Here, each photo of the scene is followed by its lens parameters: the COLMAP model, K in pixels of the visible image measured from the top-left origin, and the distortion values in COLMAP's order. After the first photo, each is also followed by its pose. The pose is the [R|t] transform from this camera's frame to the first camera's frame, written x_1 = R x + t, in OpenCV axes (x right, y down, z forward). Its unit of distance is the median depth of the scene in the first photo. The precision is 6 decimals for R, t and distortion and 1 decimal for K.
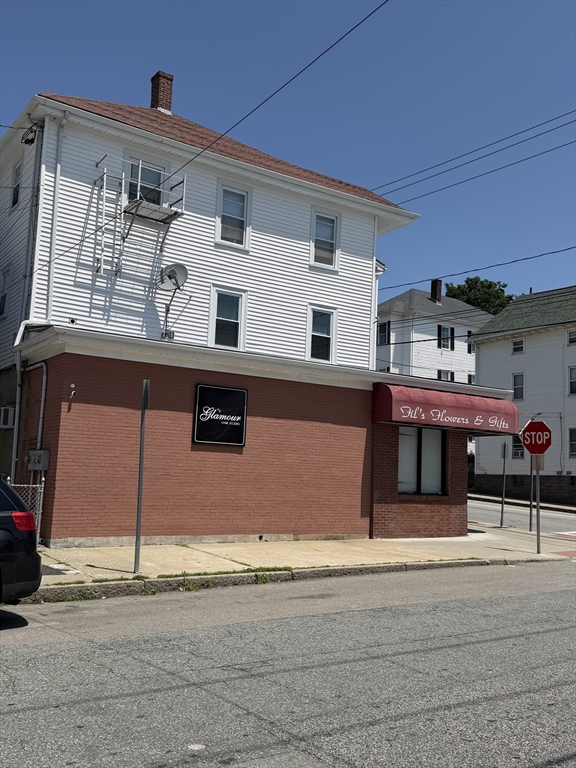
lens RADIAL K [[730.7, 0, 288.0], [0, 730.7, 384.0], [0, 0, 1]] dist [0.188783, -0.414649]
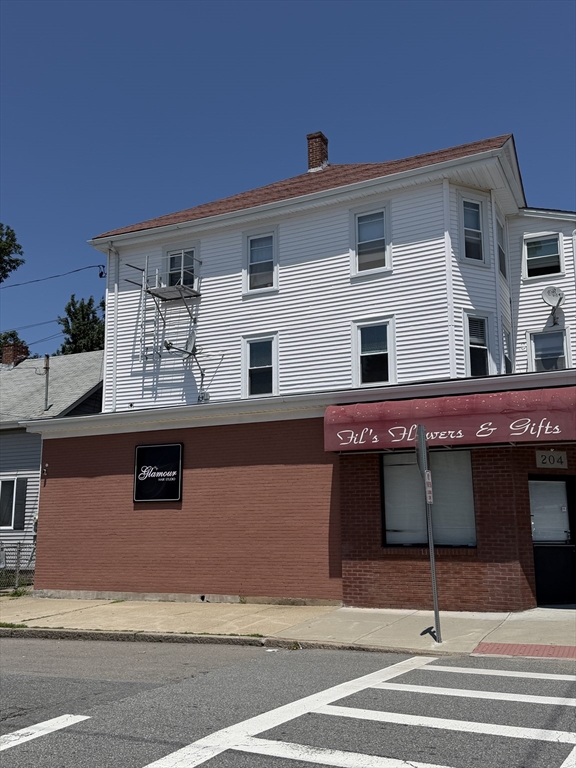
lens RADIAL K [[730.7, 0, 288.0], [0, 730.7, 384.0], [0, 0, 1]] dist [0.188783, -0.414649]
pose [[0.503712, -0.202930, -0.839698, 0.805383], [0.138548, 0.978412, -0.153342, 0.094837], [0.852689, -0.039098, 0.520954, 0.568306]]
